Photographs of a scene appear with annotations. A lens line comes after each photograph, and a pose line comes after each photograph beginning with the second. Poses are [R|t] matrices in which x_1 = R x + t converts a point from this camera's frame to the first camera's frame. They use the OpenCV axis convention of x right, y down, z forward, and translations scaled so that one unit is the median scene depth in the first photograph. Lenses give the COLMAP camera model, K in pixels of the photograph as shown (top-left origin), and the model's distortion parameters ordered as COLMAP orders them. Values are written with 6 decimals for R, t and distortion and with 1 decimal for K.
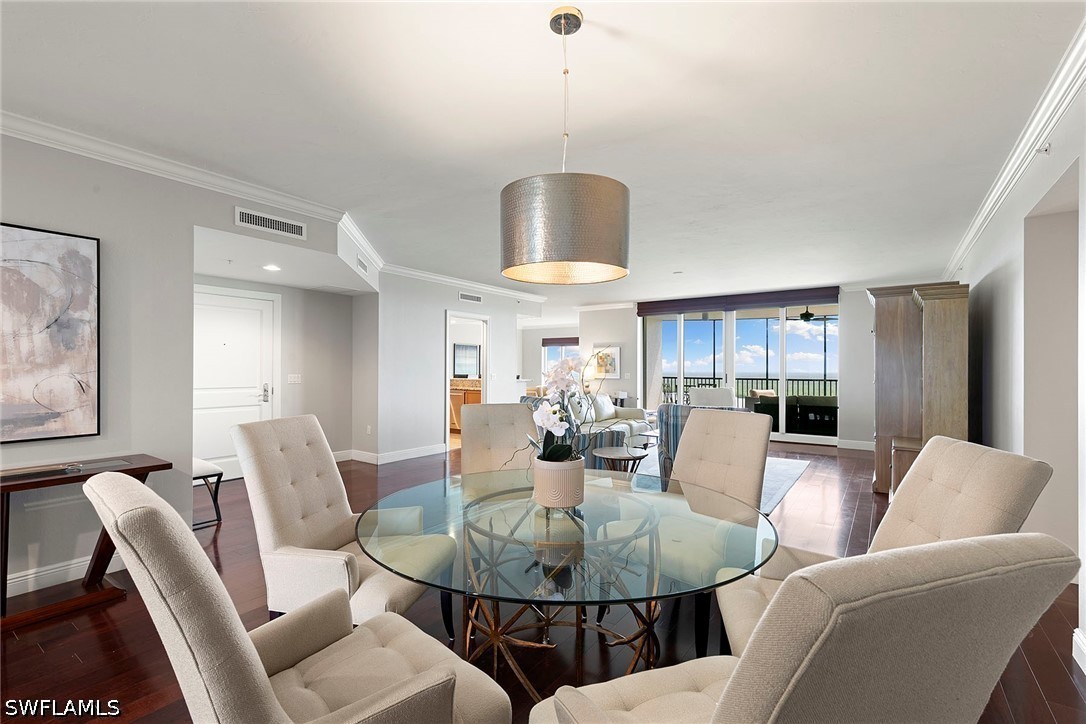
lens RADIAL K [[490.7, 0, 545.2], [0, 490.7, 362.8], [0, 0, 1]] dist [0.007882, -0.000493]
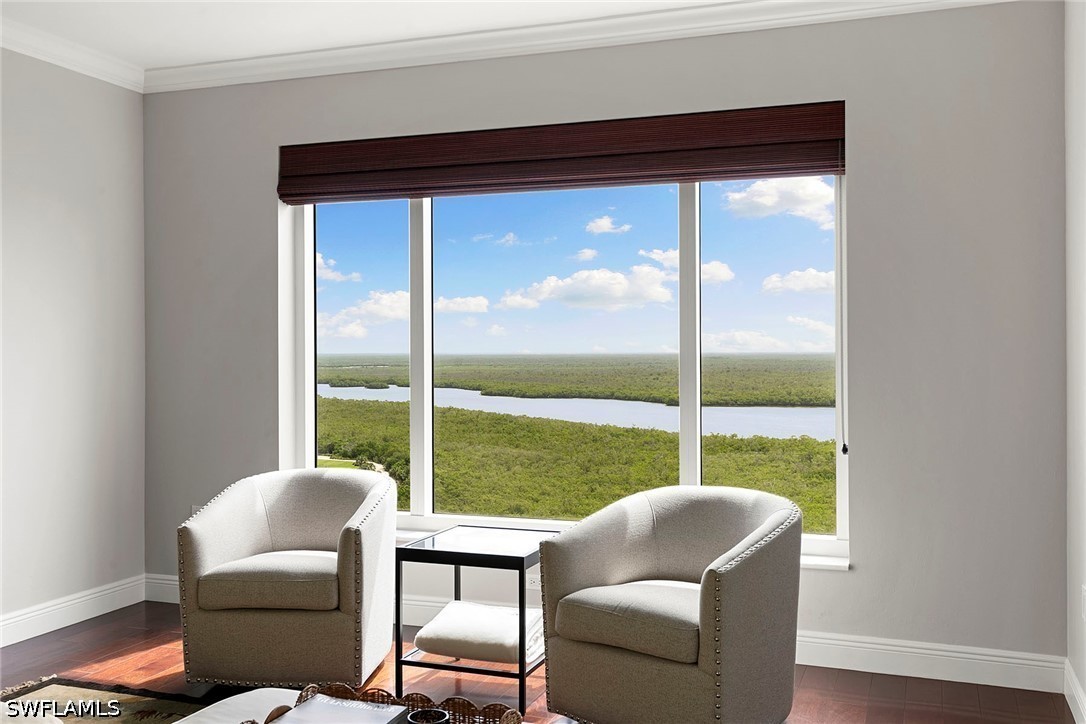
lens RADIAL K [[1036.7, 0, 535.1], [0, 1036.7, 349.3], [0, 0, 1]] dist [0.008601, -0.001677]
pose [[0.967023, -0.005884, 0.254620, -0.017475], [0.002254, 0.999892, 0.014545, 0.011269], [-0.254678, -0.013491, 0.966932, 1.034021]]
